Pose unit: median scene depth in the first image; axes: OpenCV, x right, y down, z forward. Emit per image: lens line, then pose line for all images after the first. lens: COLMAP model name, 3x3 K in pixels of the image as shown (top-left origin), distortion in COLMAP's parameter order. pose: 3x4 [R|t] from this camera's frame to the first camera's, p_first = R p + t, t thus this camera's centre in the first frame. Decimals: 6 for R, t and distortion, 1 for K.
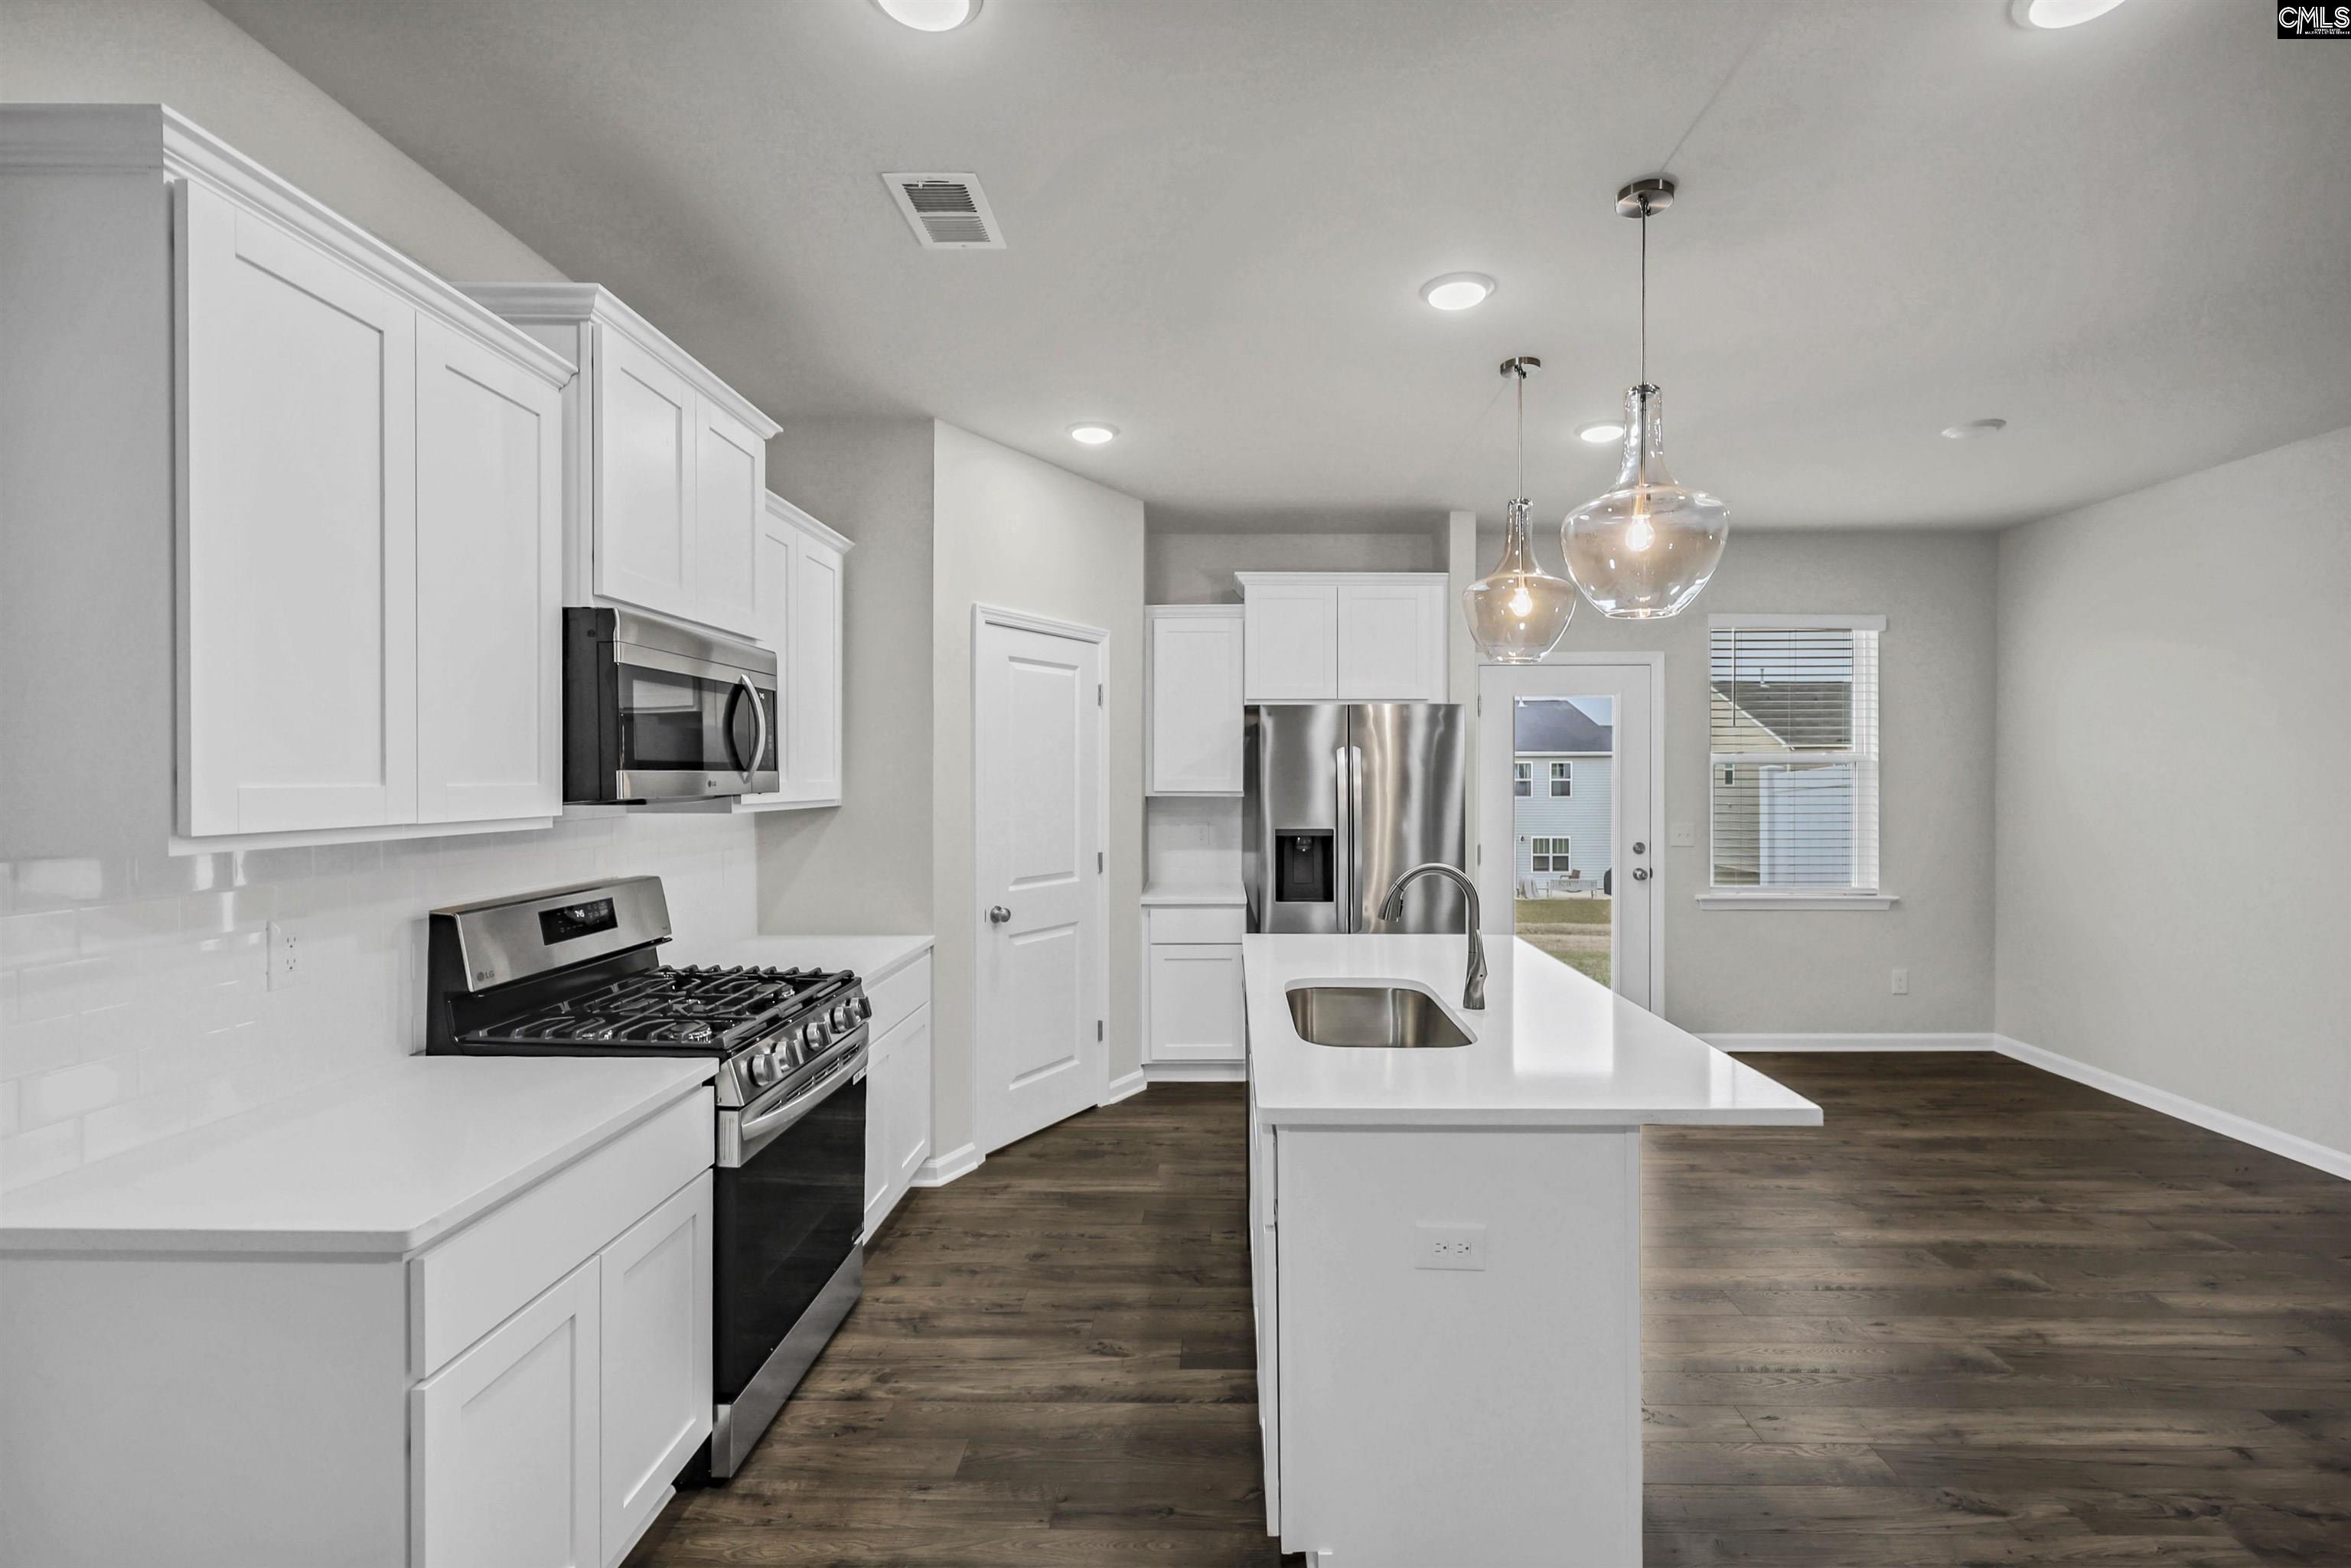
lens RADIAL K [[1016.8, 0, 1207.5], [0, 1016.8, 786.1], [0, 0, 1]] dist [-0.000320, 0.000282]
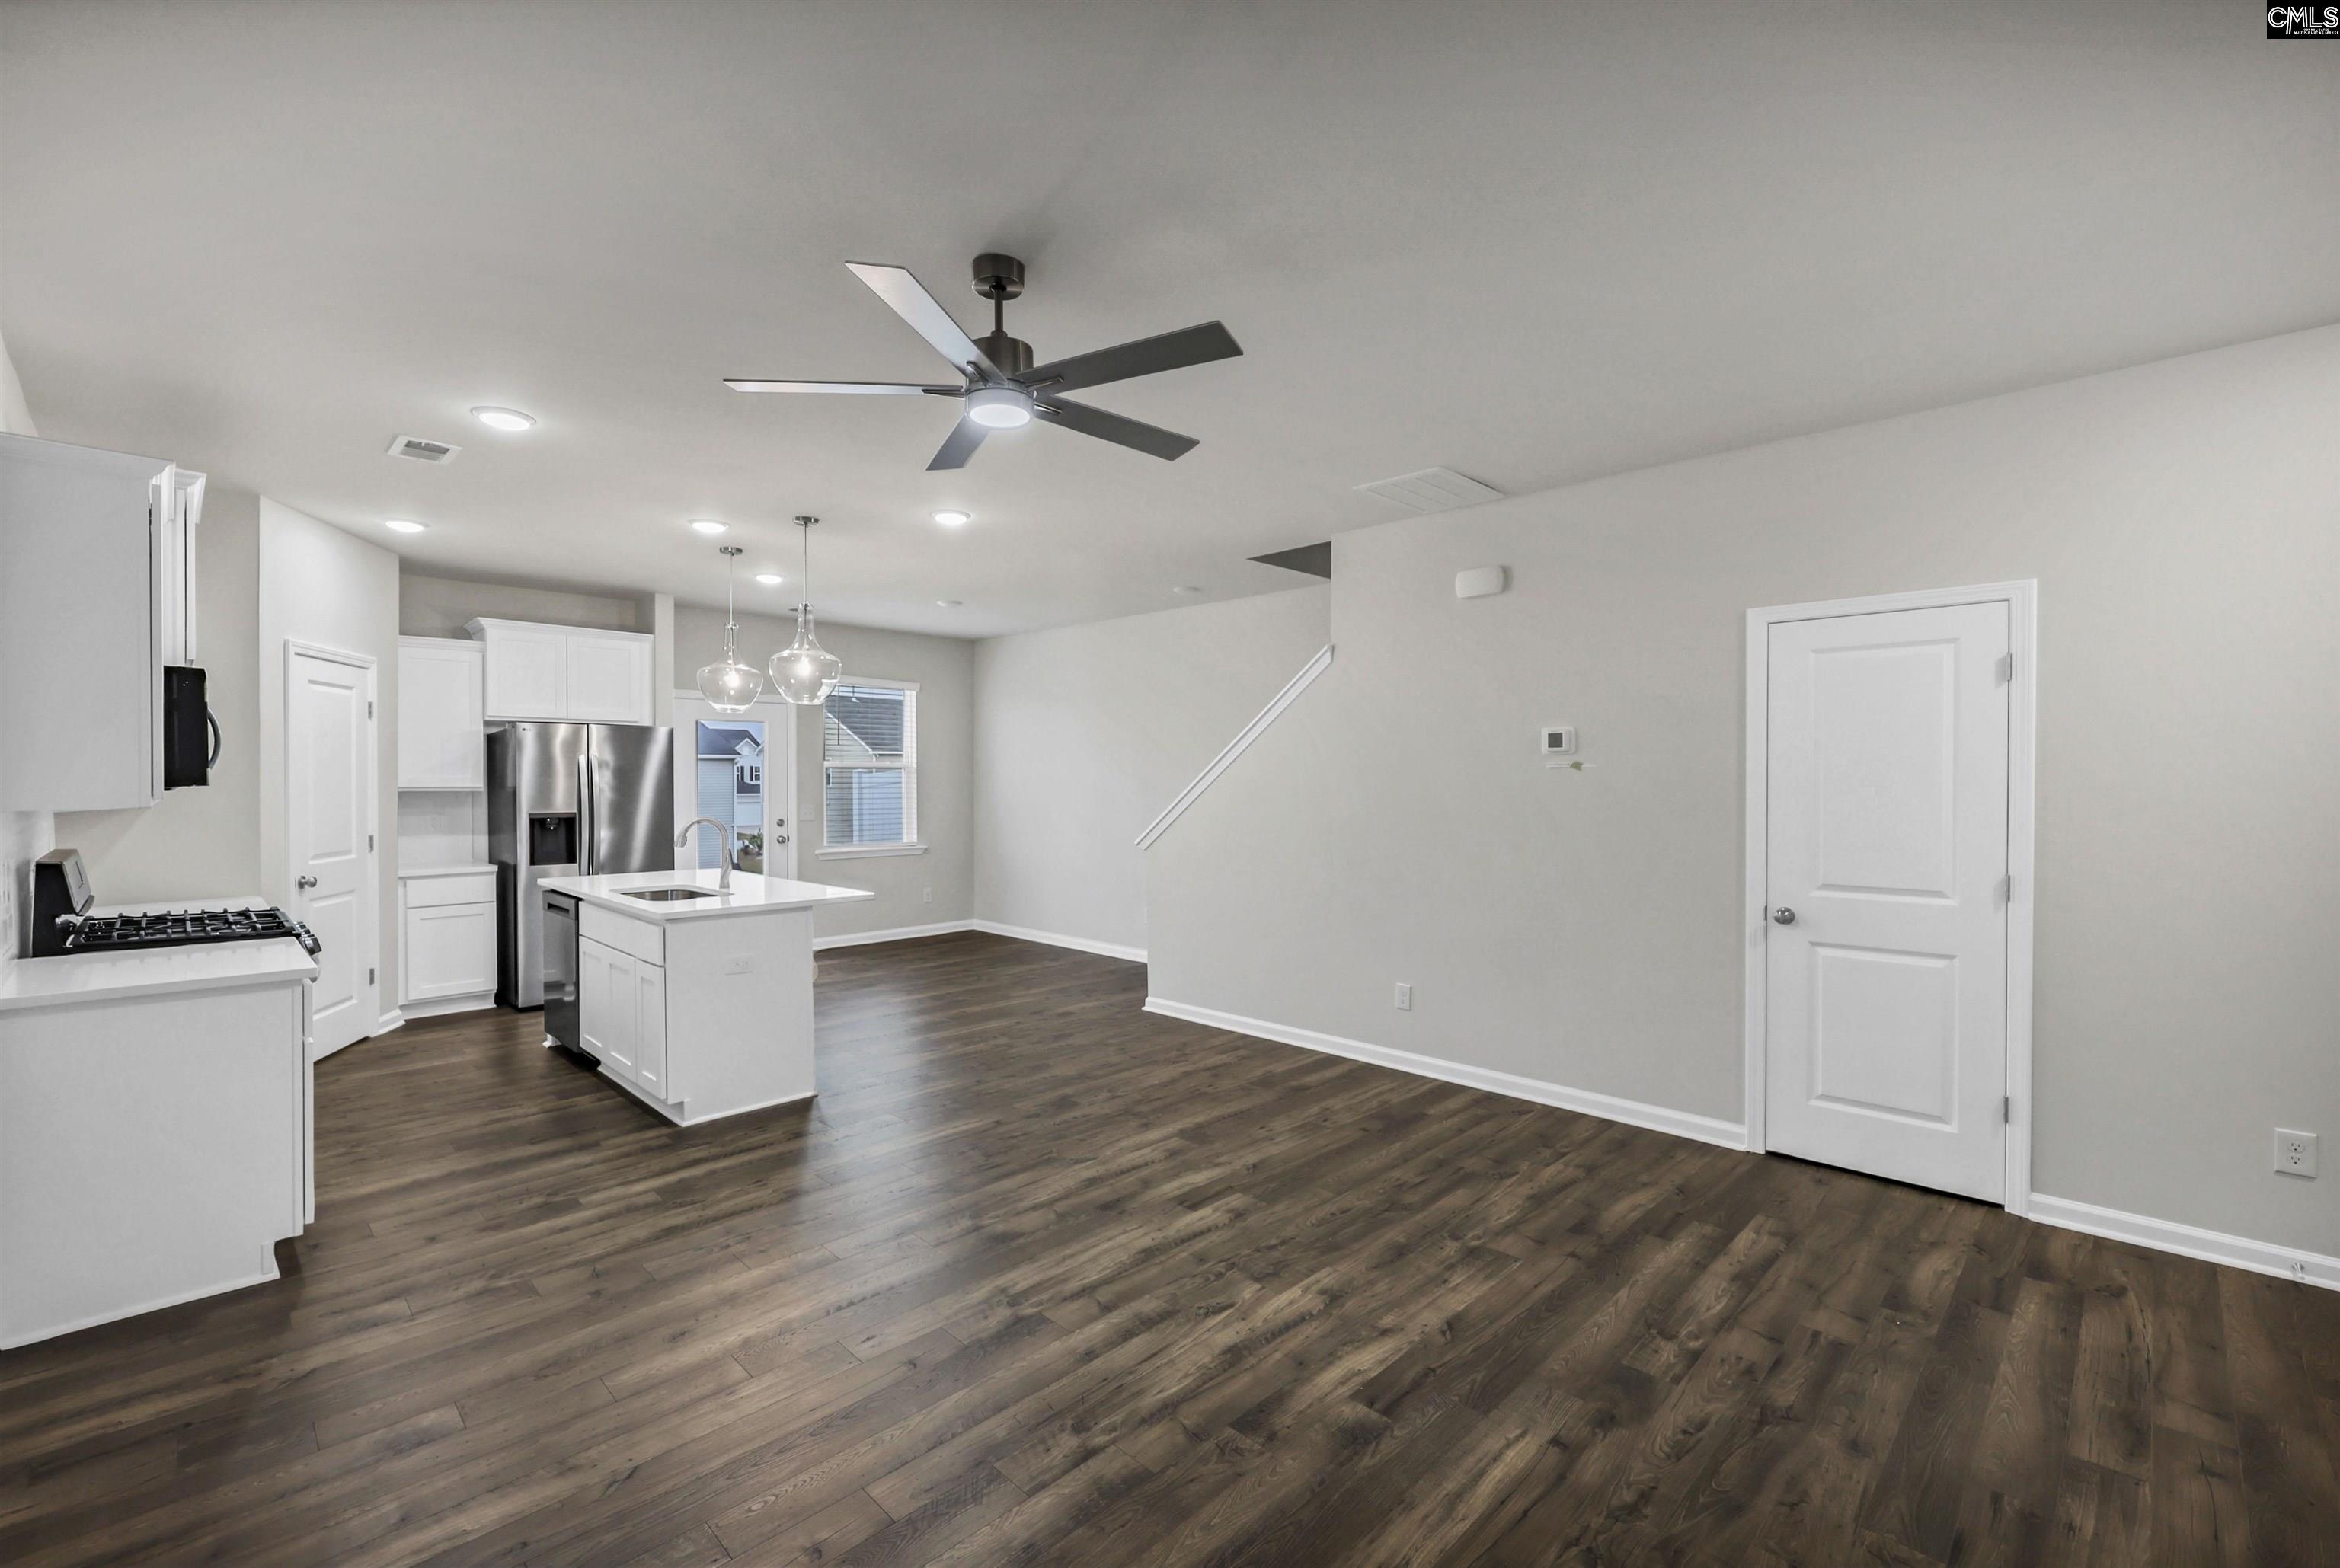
lens RADIAL K [[1012.0, 0, 1170.0], [0, 1012.0, 784.0], [0, 0, 1]] dist [-0.000425, 0.000048]
pose [[0.695367, -0.003772, 0.718645, -0.317240], [0.007305, 0.999972, -0.001819, 0.011637], [-0.718617, 0.006514, 0.695375, -0.581914]]
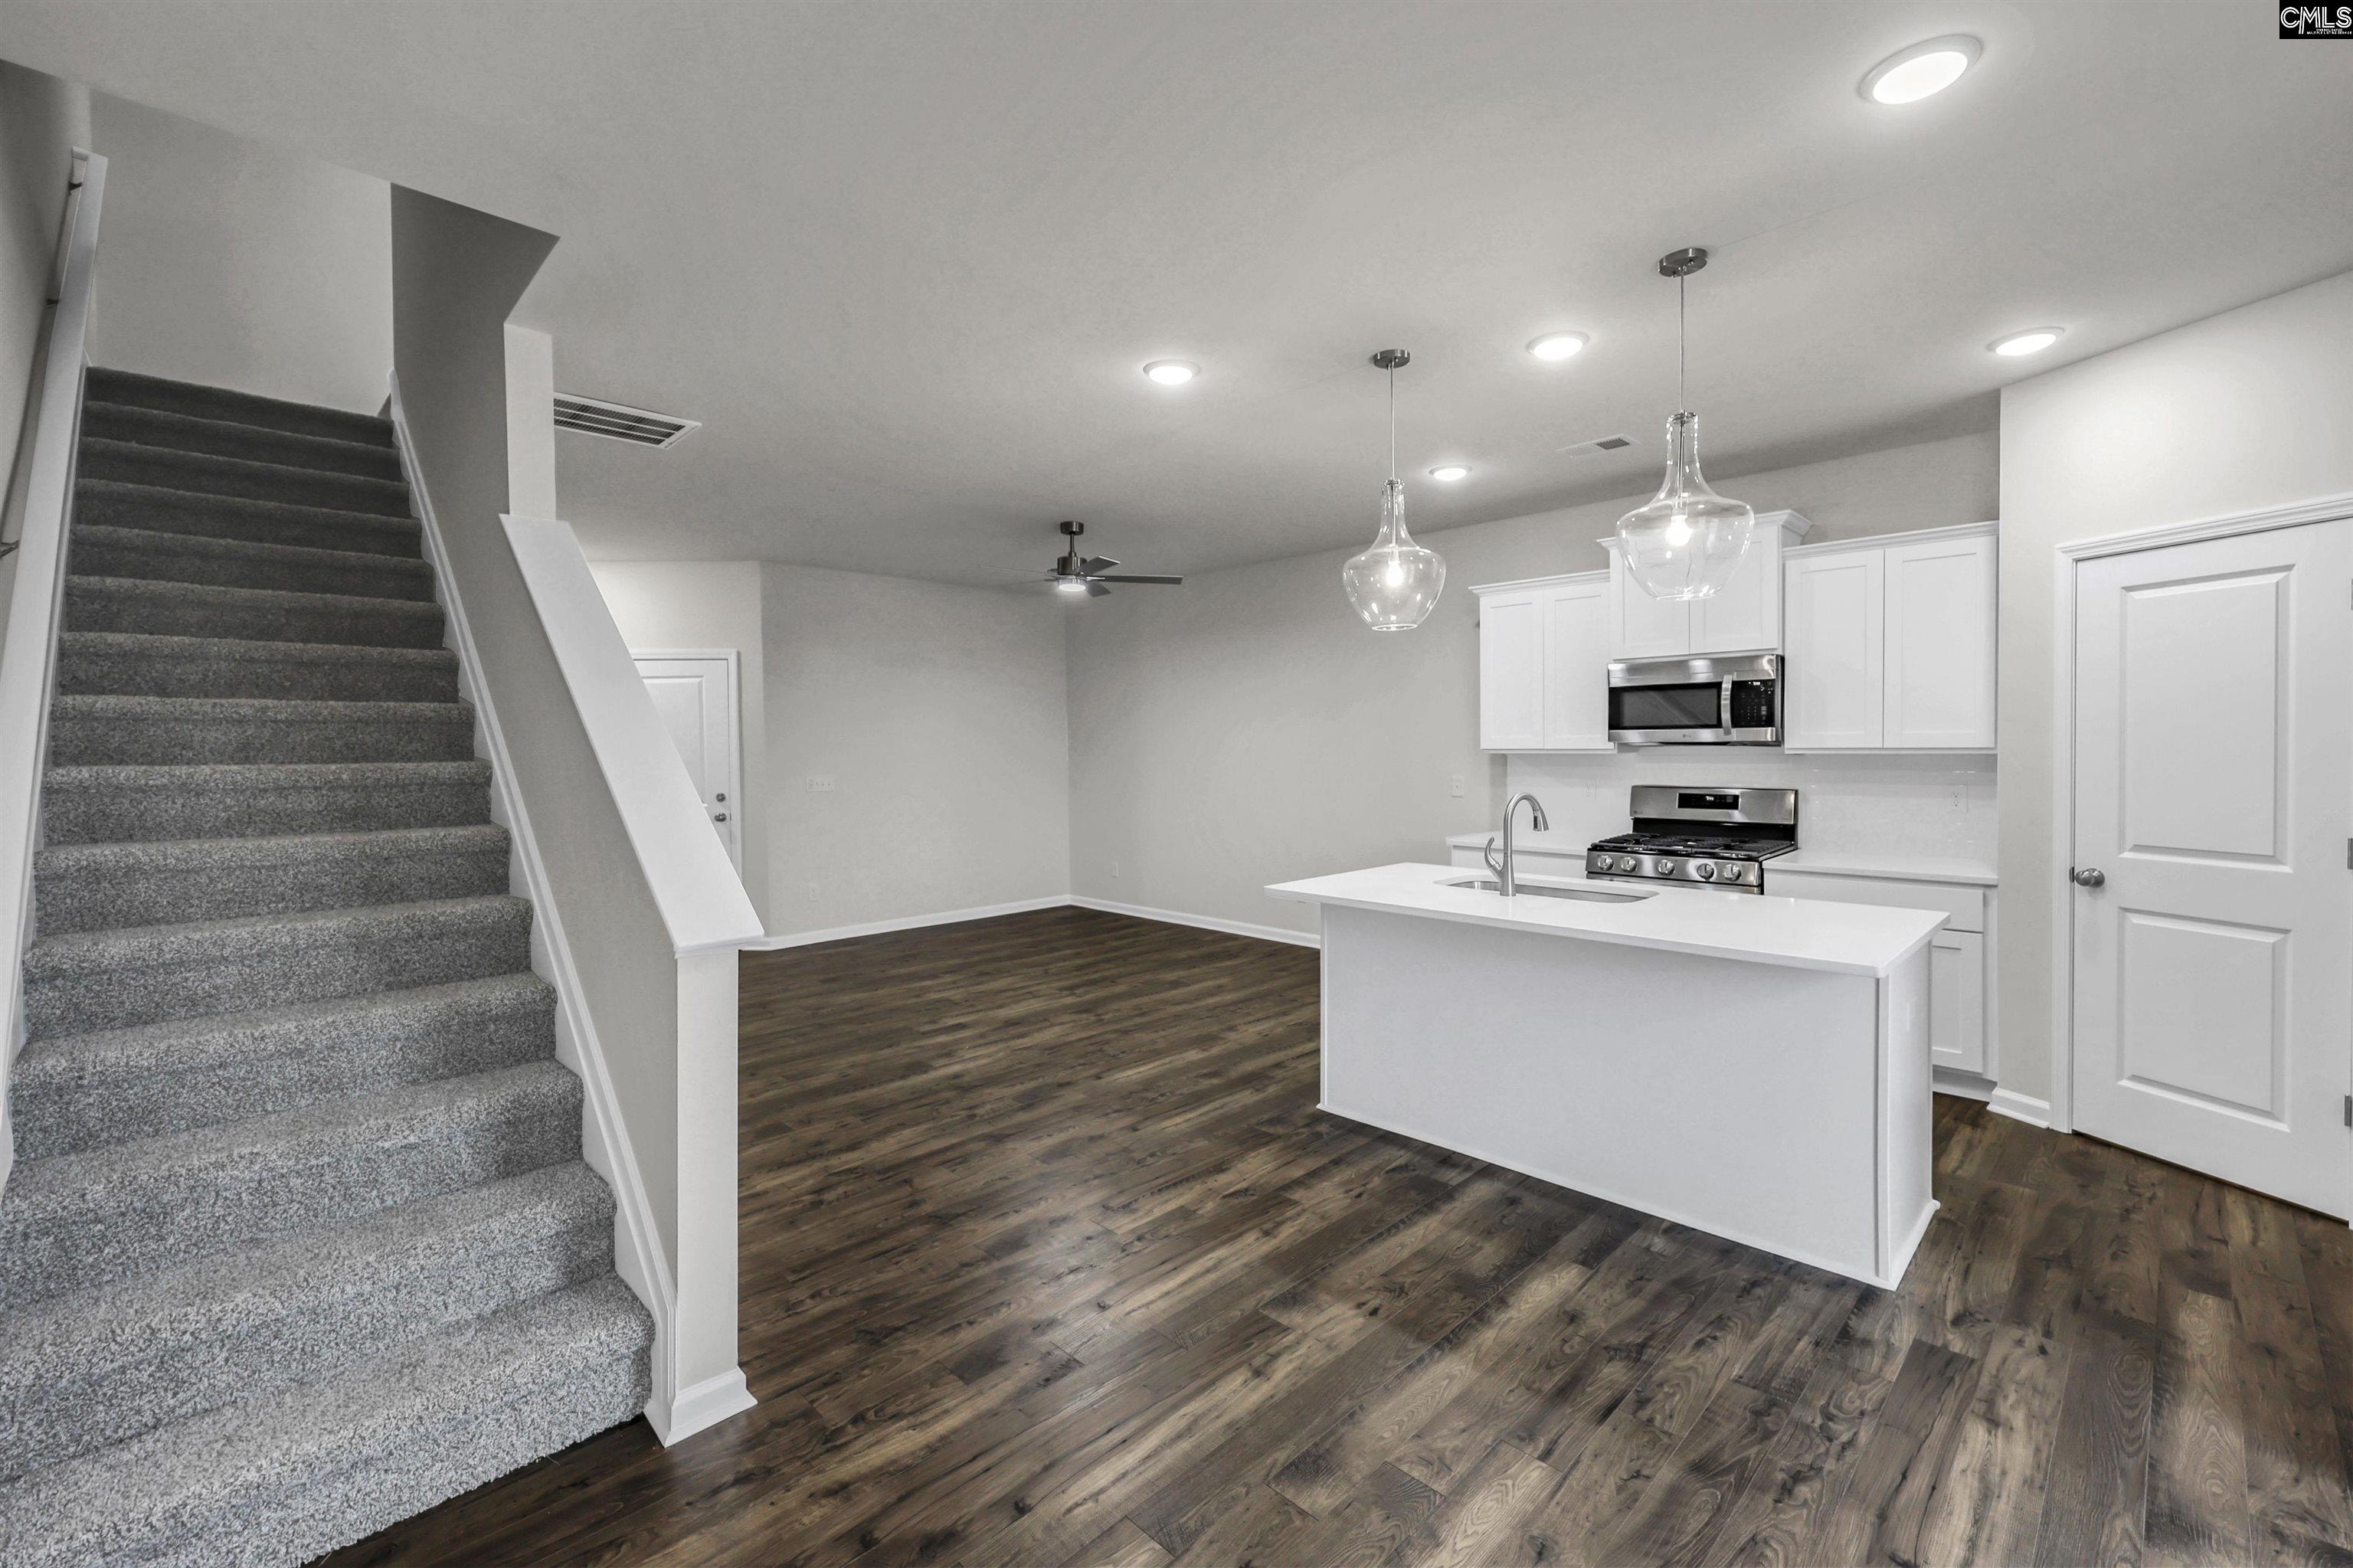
lens RADIAL K [[976.0, 0, 1197.9], [0, 976.0, 763.1], [0, 0, 1]] dist [-0.001412, -0.000203]
pose [[-0.691350, 0.019564, -0.722255, 0.855821], [0.001334, 0.999666, 0.025802, 0.000646], [0.722519, 0.016875, -0.691145, 0.906680]]
